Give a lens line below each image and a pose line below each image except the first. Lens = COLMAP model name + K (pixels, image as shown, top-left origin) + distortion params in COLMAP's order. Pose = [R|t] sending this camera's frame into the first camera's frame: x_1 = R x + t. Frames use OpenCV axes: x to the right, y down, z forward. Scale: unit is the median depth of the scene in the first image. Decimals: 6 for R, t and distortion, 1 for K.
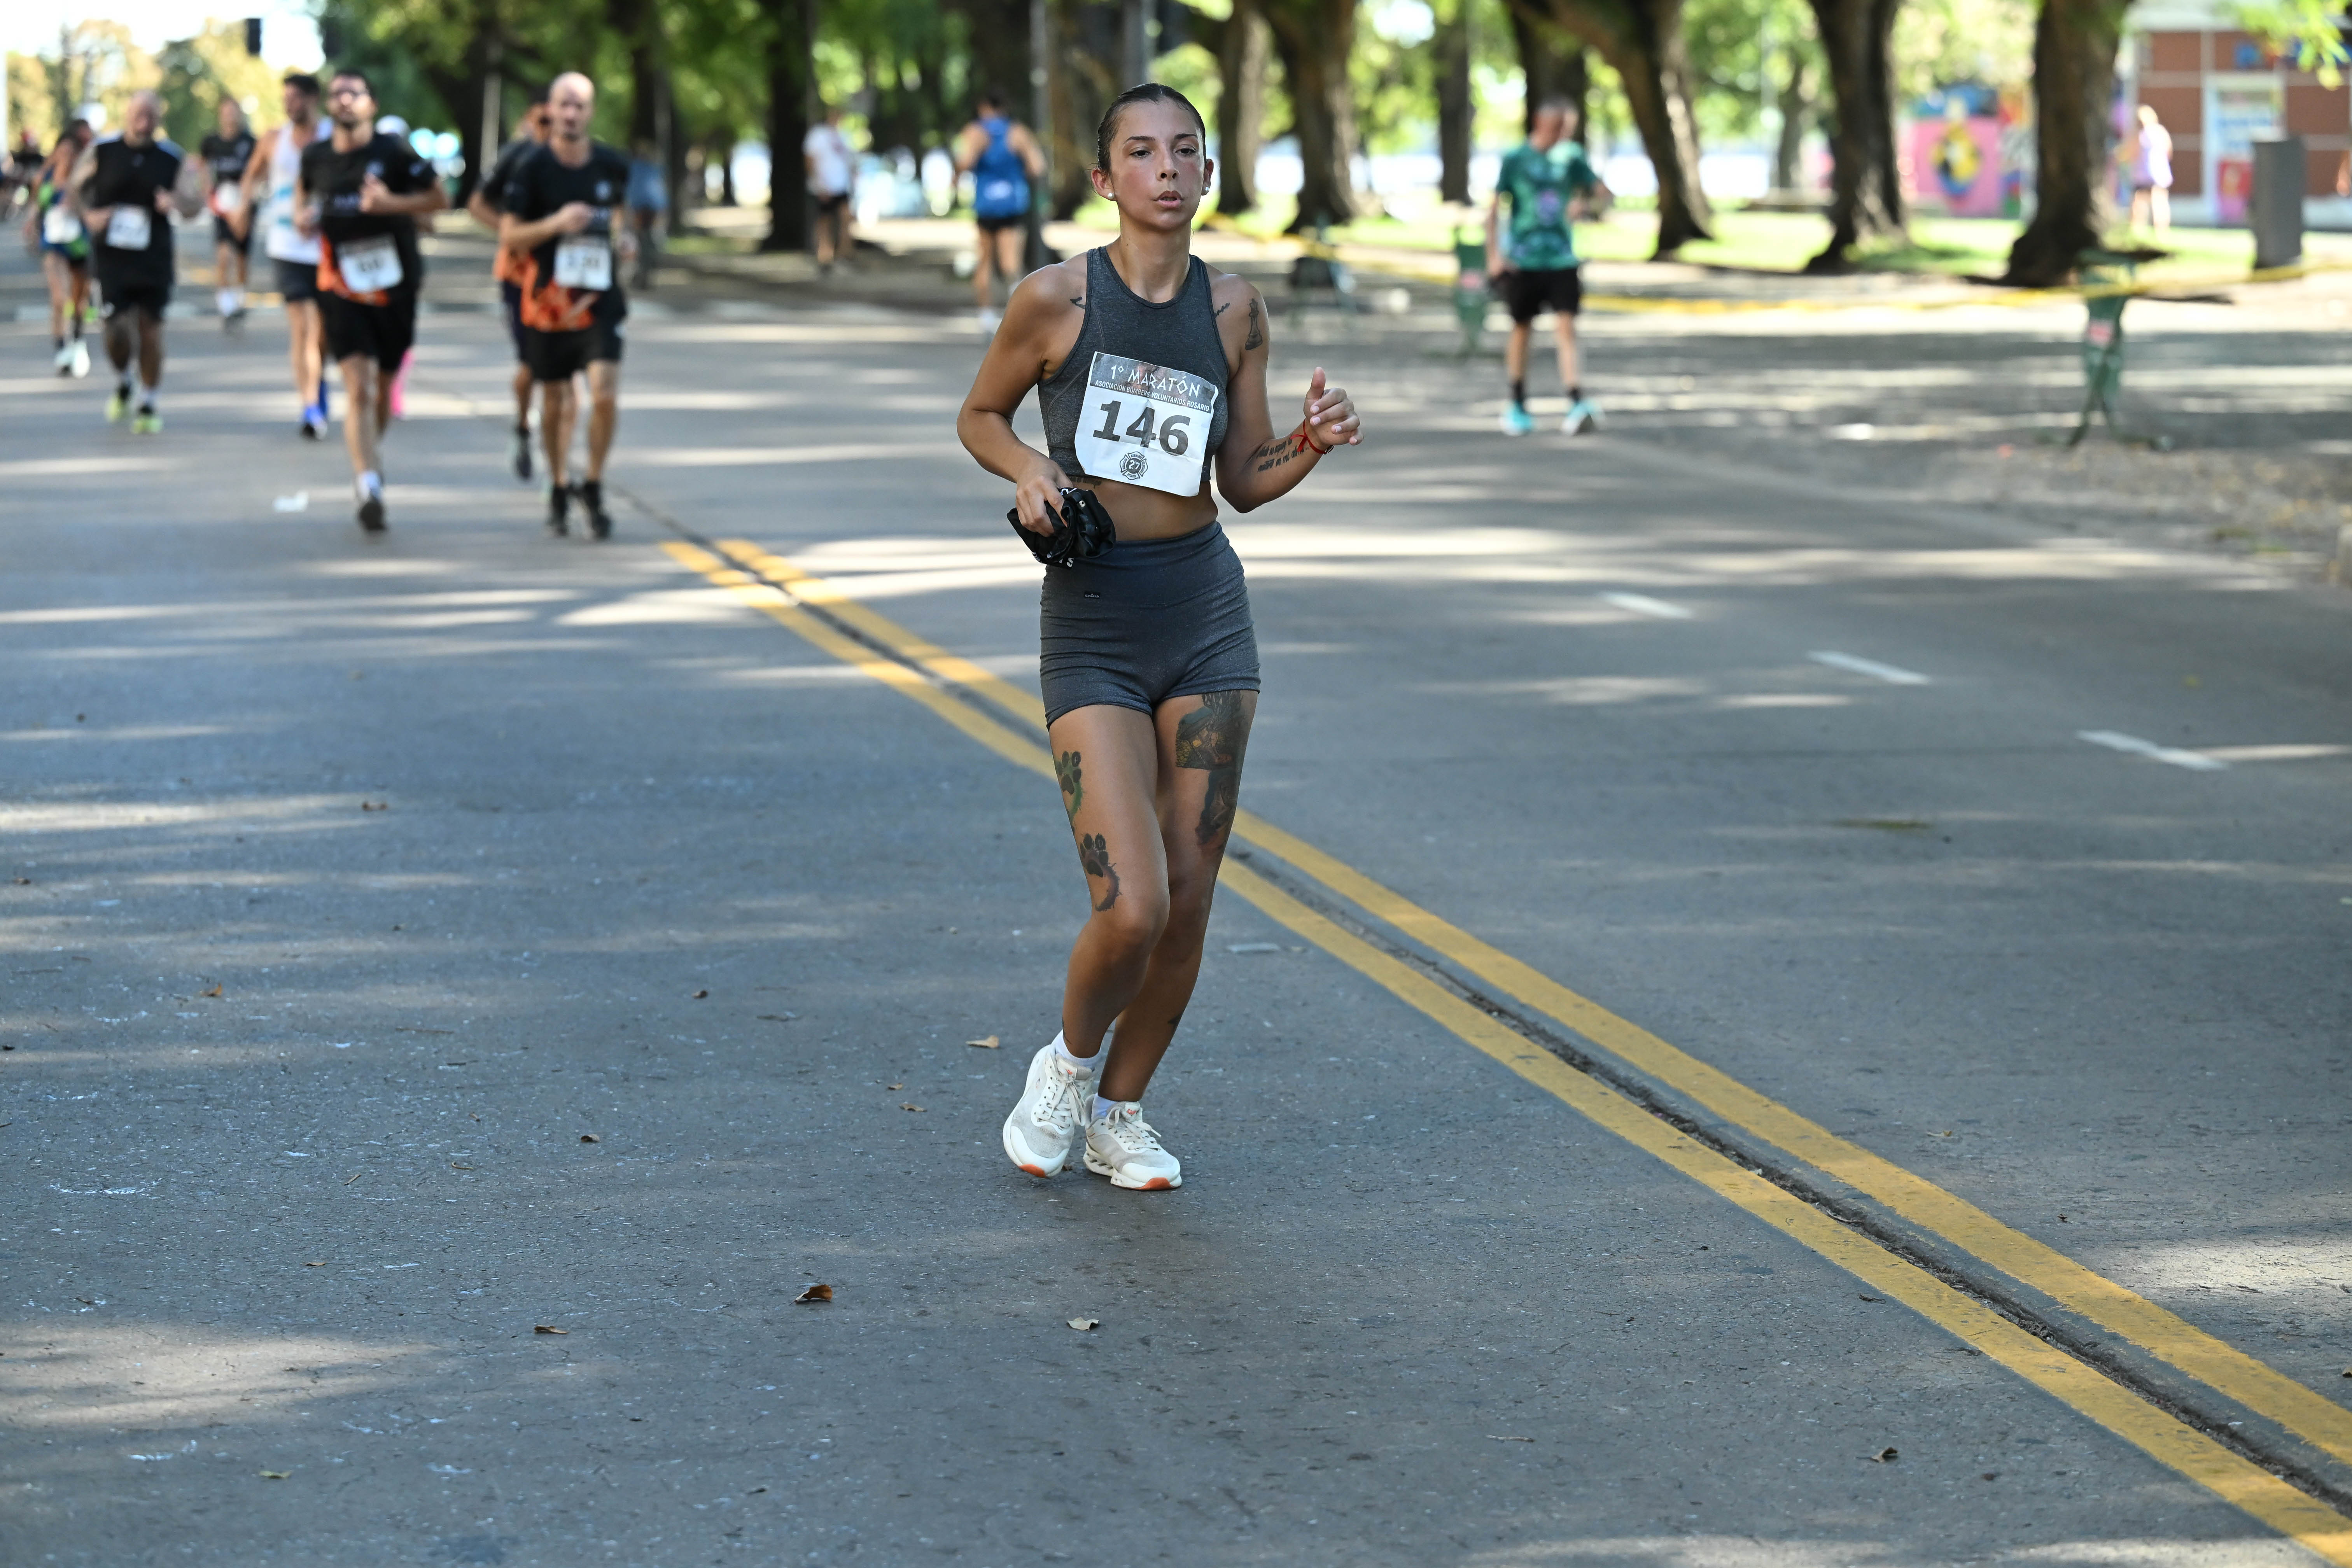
lens RADIAL K [[6829.3, 0, 1176.0], [0, 6829.3, 784.0], [0, 0, 1]] dist [0.038056, -0.736589]
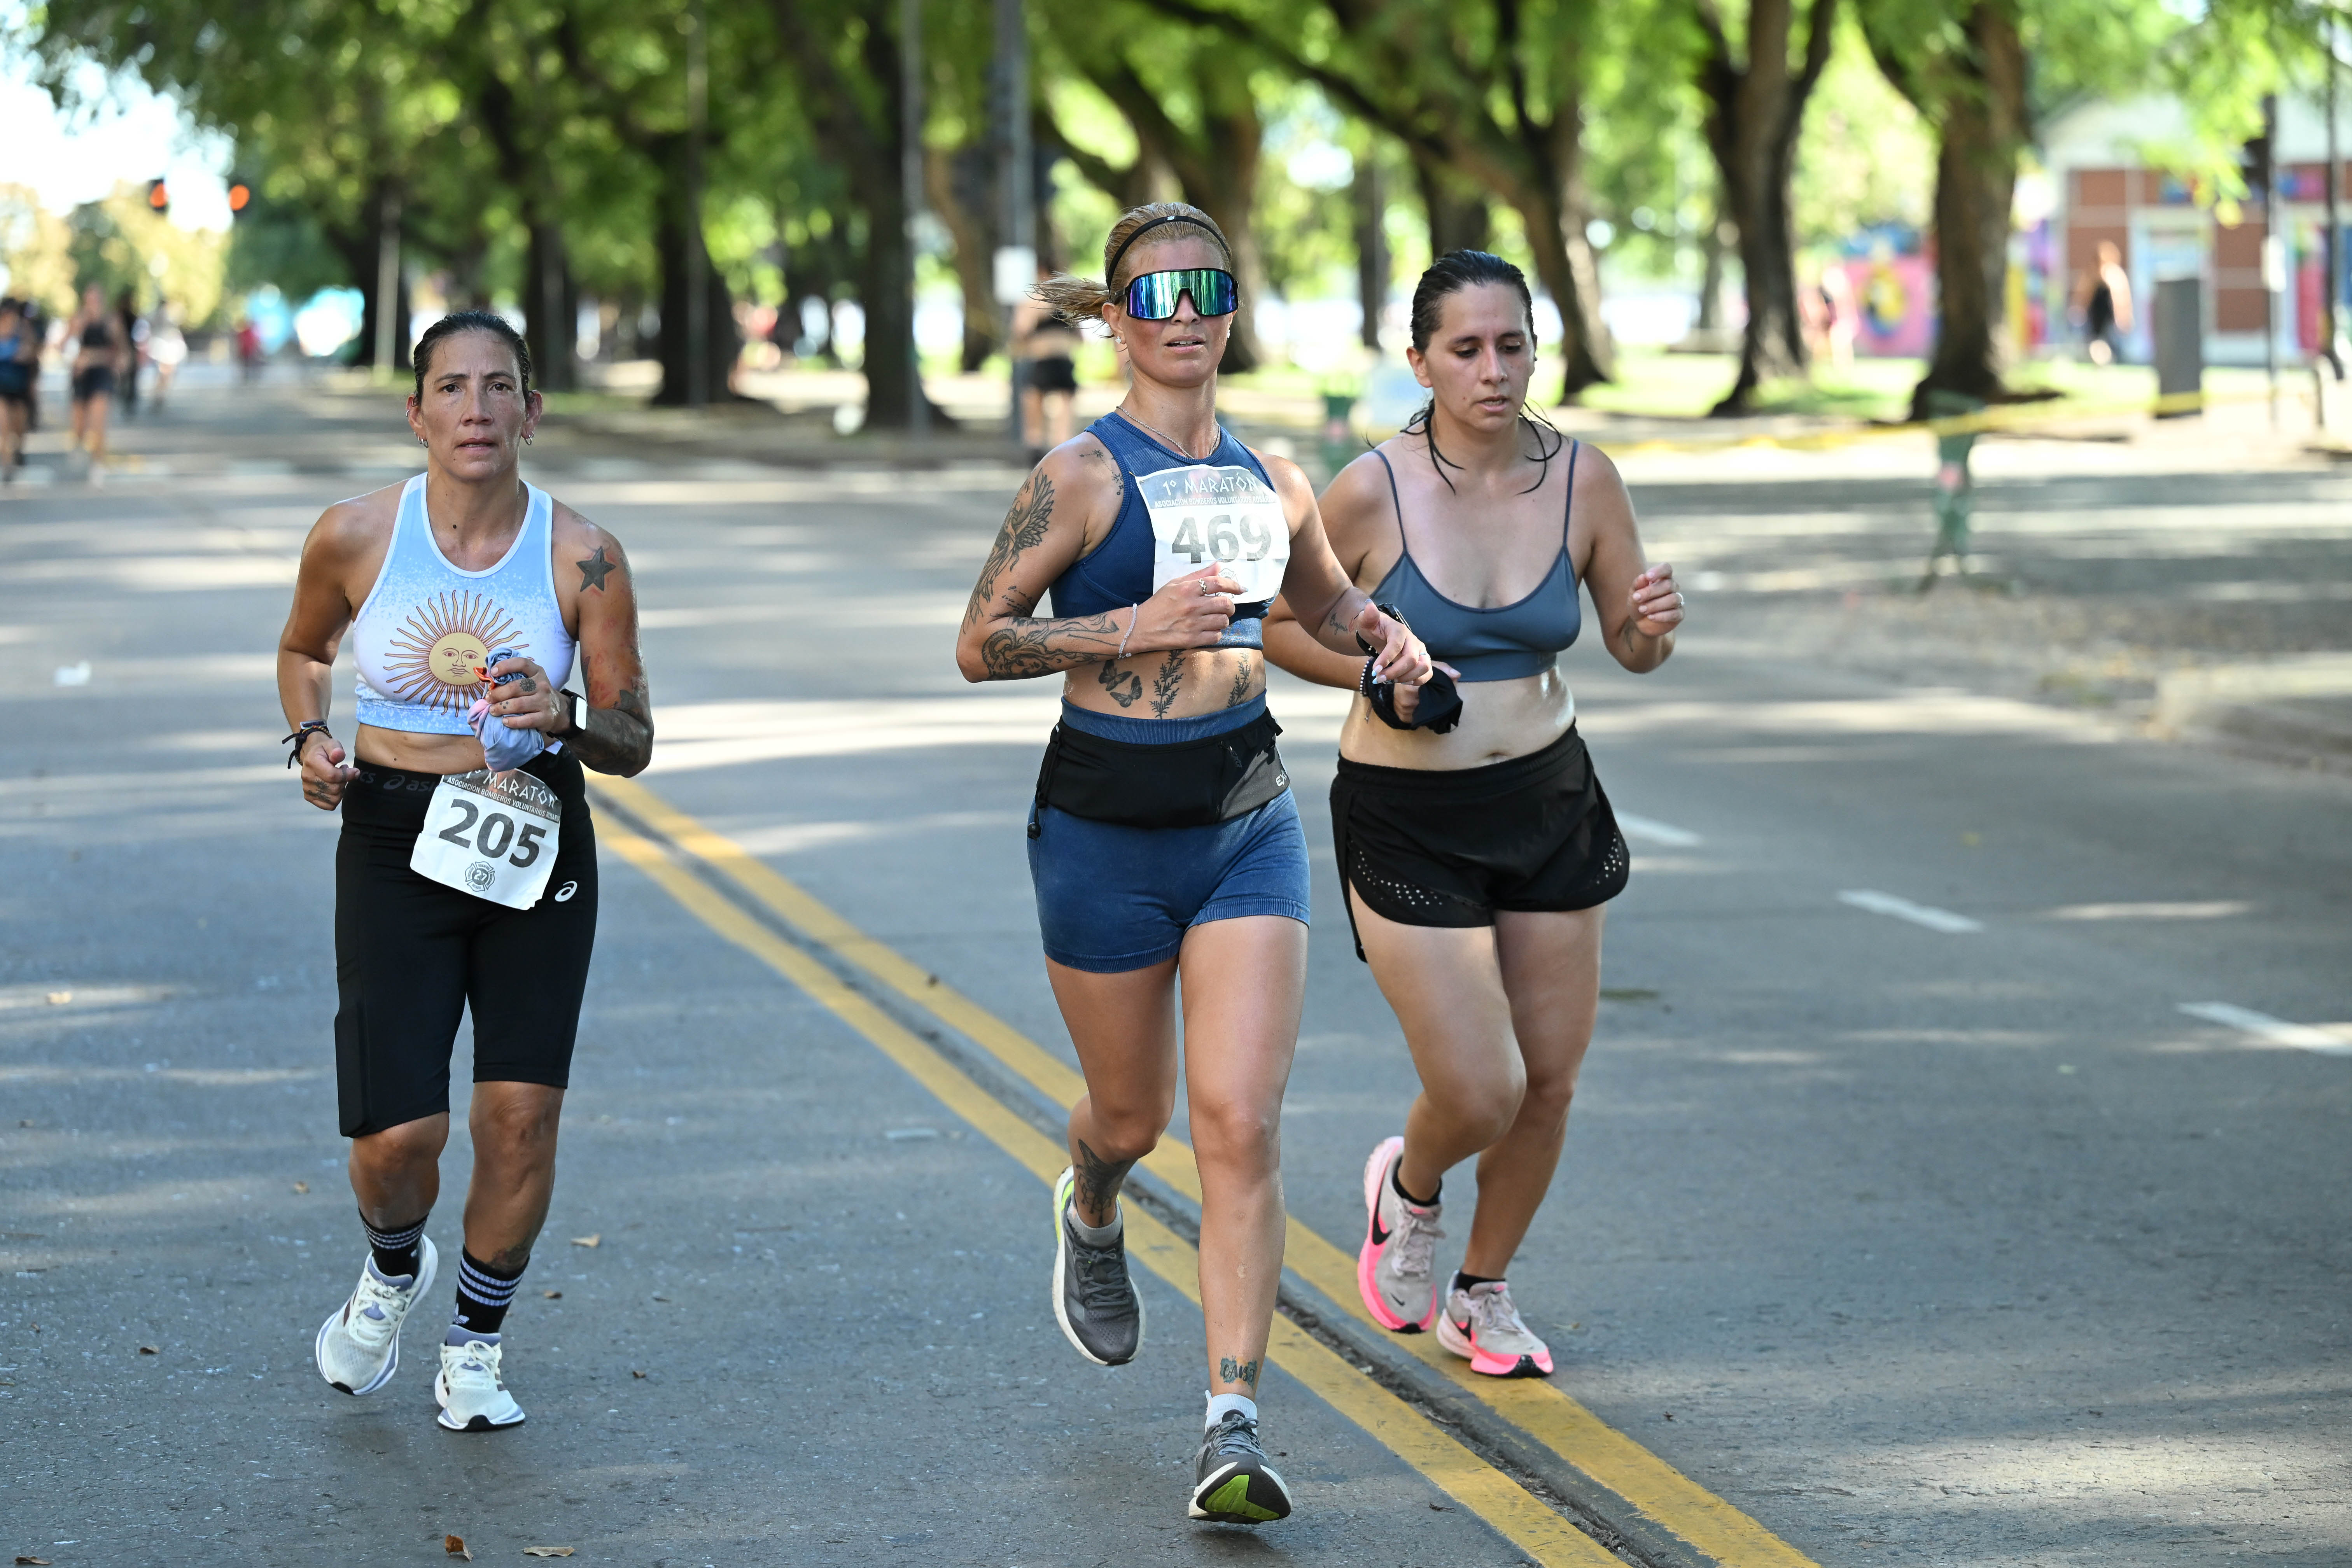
lens RADIAL K [[6923.5, 0, 1176.0], [0, 6923.5, 784.0], [0, 0, 1]] dist [0.014514, -0.414063]
pose [[0.999905, -0.012607, 0.005598, 0.042256], [0.012731, 0.999663, -0.022640, -0.002592], [-0.005310, 0.022709, 0.999728, 0.026072]]
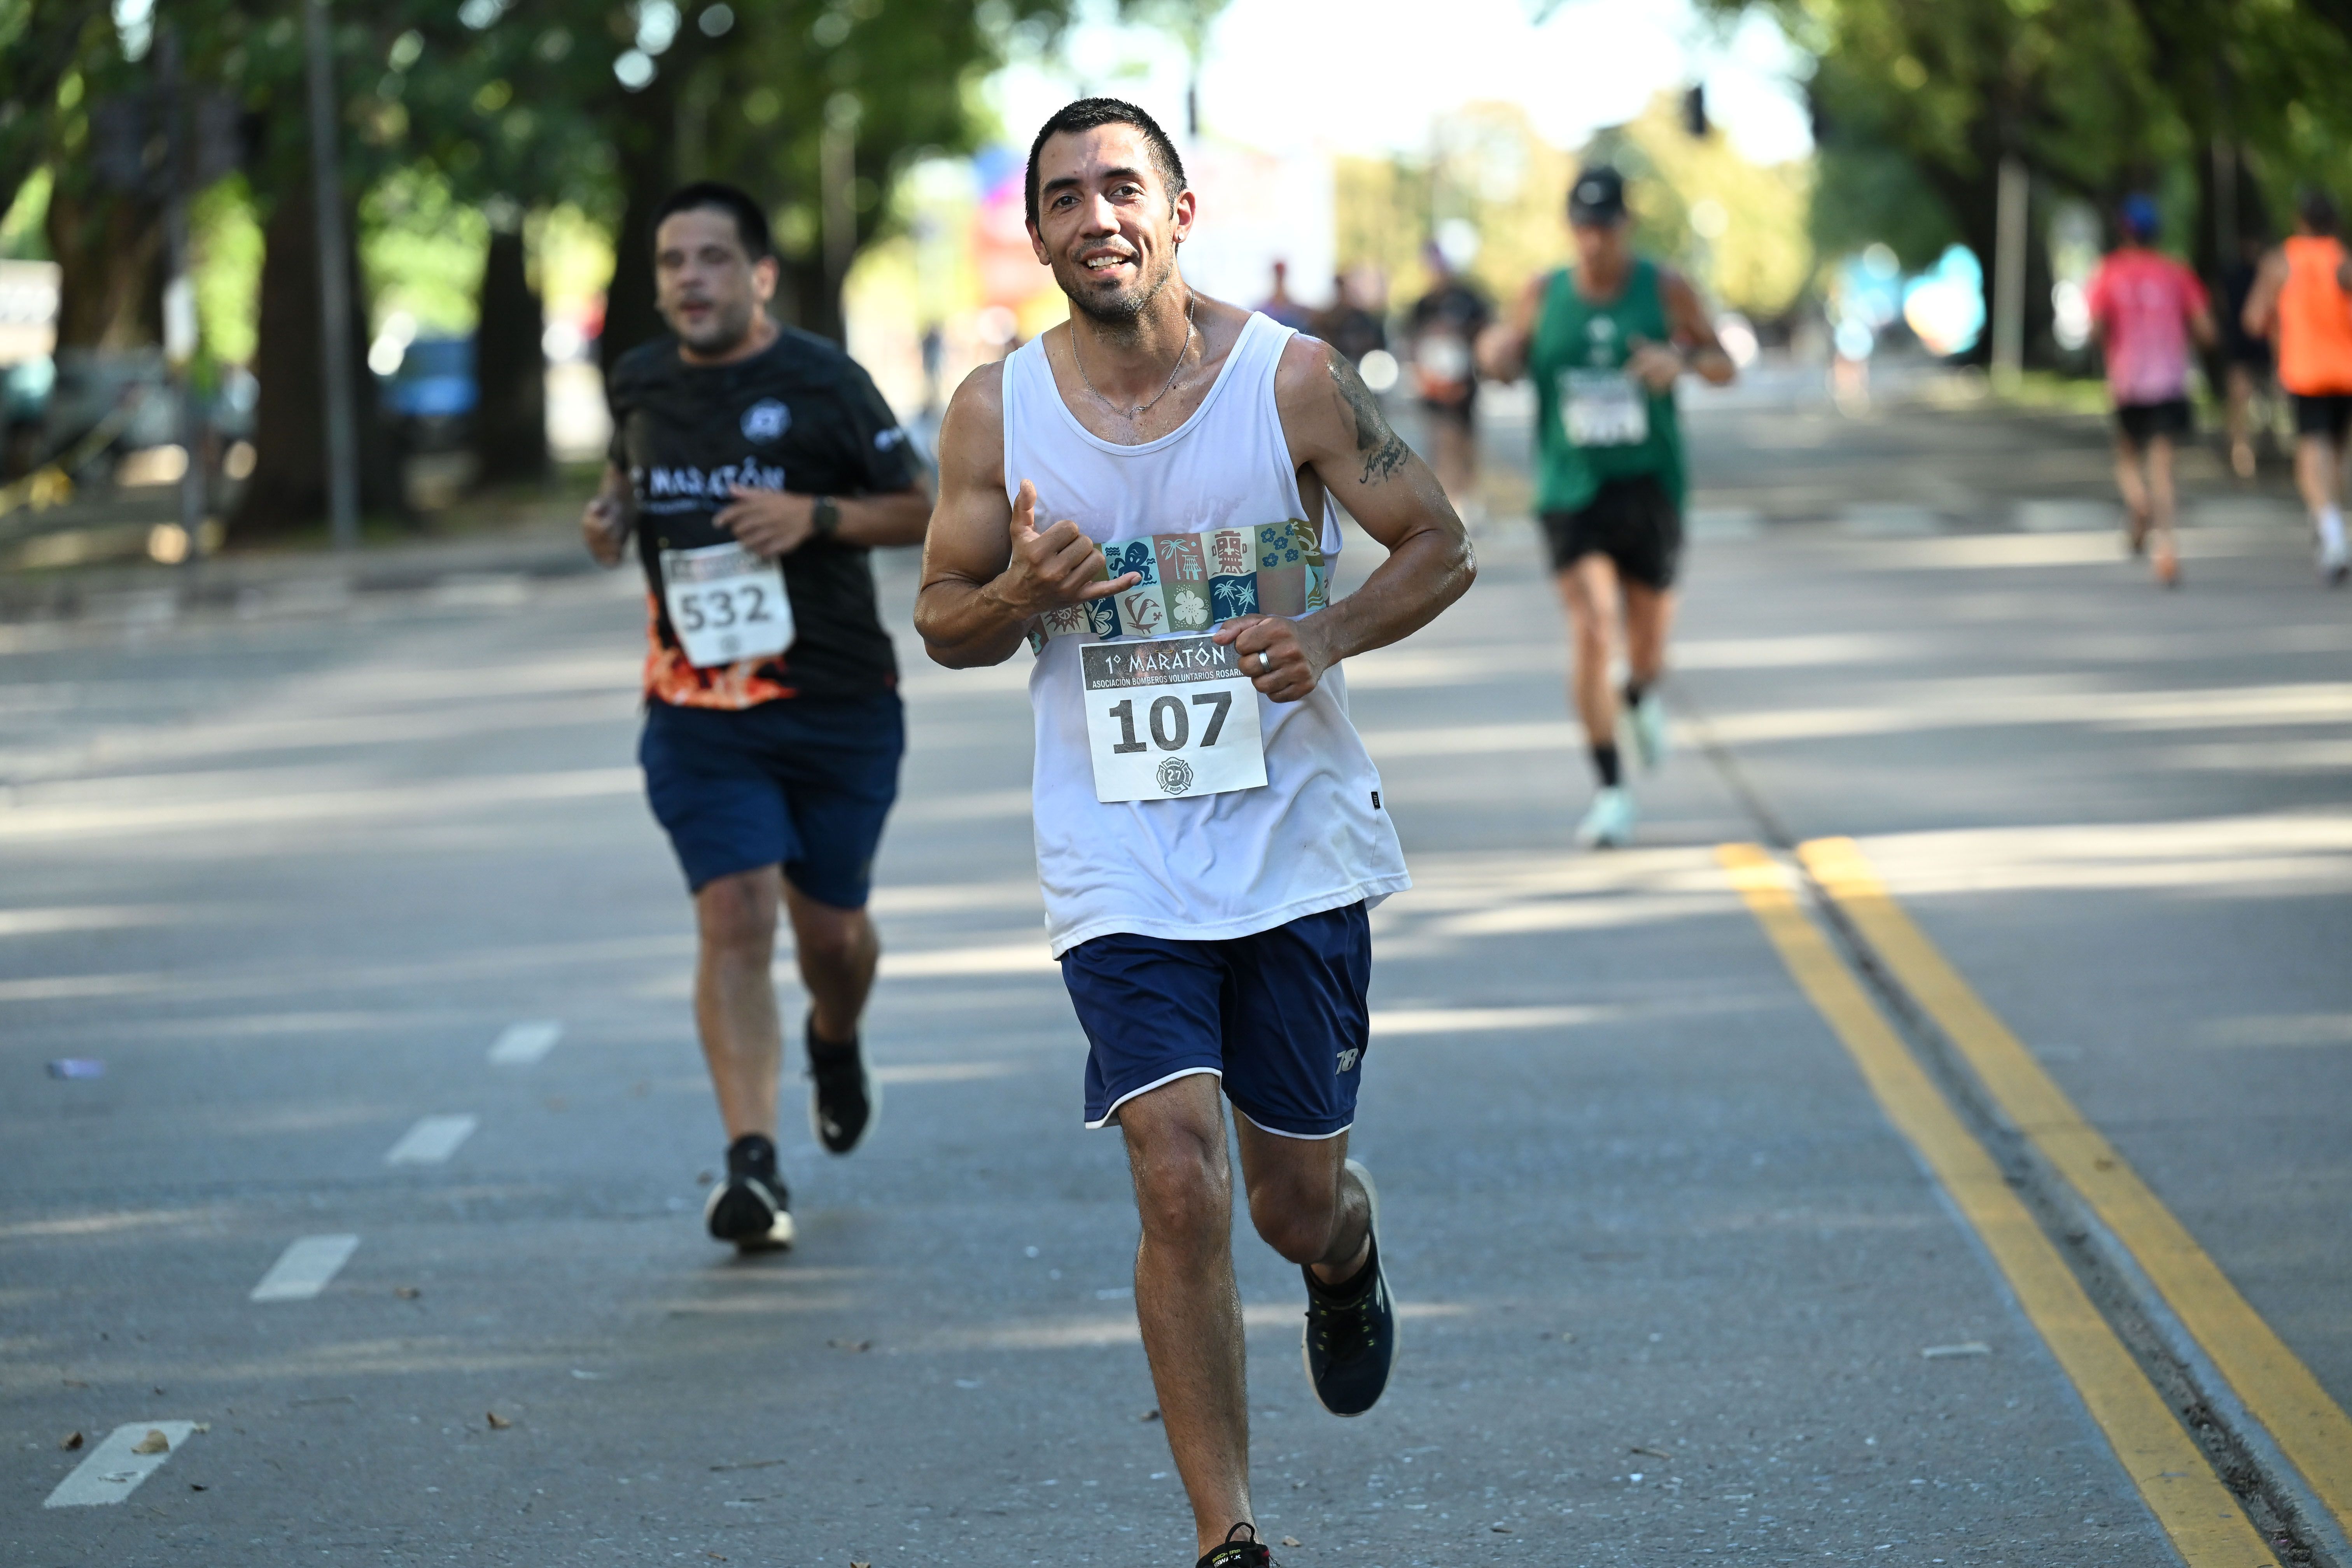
lens RADIAL K [[10947.3, 0, 1176.0], [0, 10947.3, 784.0], [0, 0, 1]] dist [-0.050154, -5.207424]
pose [[0.980181, -0.024039, -0.196638, 0.155670], [0.014976, 0.998761, -0.047447, 0.017125], [0.197535, 0.043562, 0.979328, -0.158332]]
